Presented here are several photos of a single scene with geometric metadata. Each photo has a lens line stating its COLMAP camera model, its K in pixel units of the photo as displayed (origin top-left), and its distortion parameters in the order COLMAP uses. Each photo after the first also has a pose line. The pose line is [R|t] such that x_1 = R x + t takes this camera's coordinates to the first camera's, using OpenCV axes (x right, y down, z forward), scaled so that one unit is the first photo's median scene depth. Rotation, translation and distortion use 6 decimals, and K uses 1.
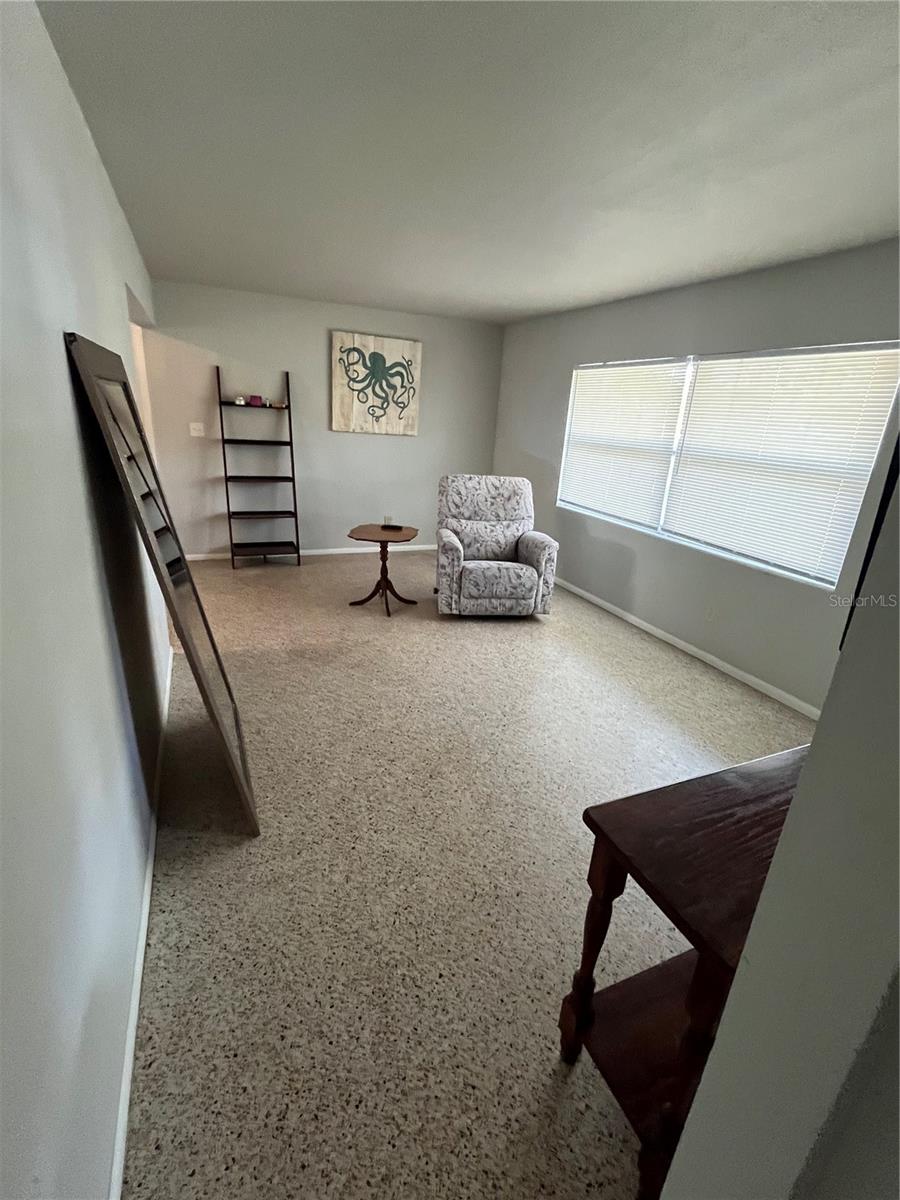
lens RADIAL K [[532.1, 0, 450.1], [0, 532.1, 600.7], [0, 0, 1]] dist [-0.002527, -0.000126]
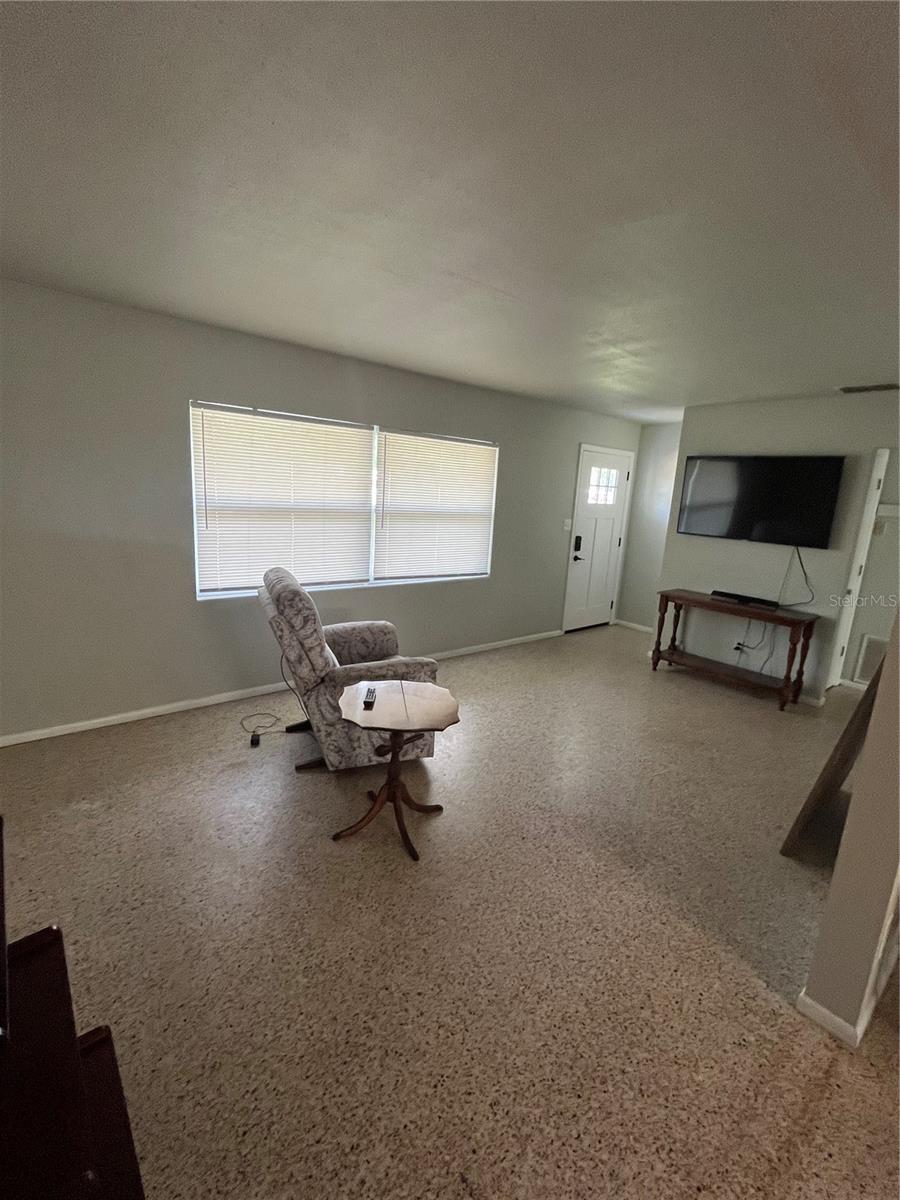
lens RADIAL K [[532.1, 0, 451.0], [0, 532.1, 602.1], [0, 0, 1]] dist [-0.002527, -0.000126]
pose [[-0.265890, -0.279217, 0.922681, -0.704874], [0.247691, 0.905213, 0.345309, -0.456864], [-0.931639, 0.320354, -0.171527, 1.126588]]
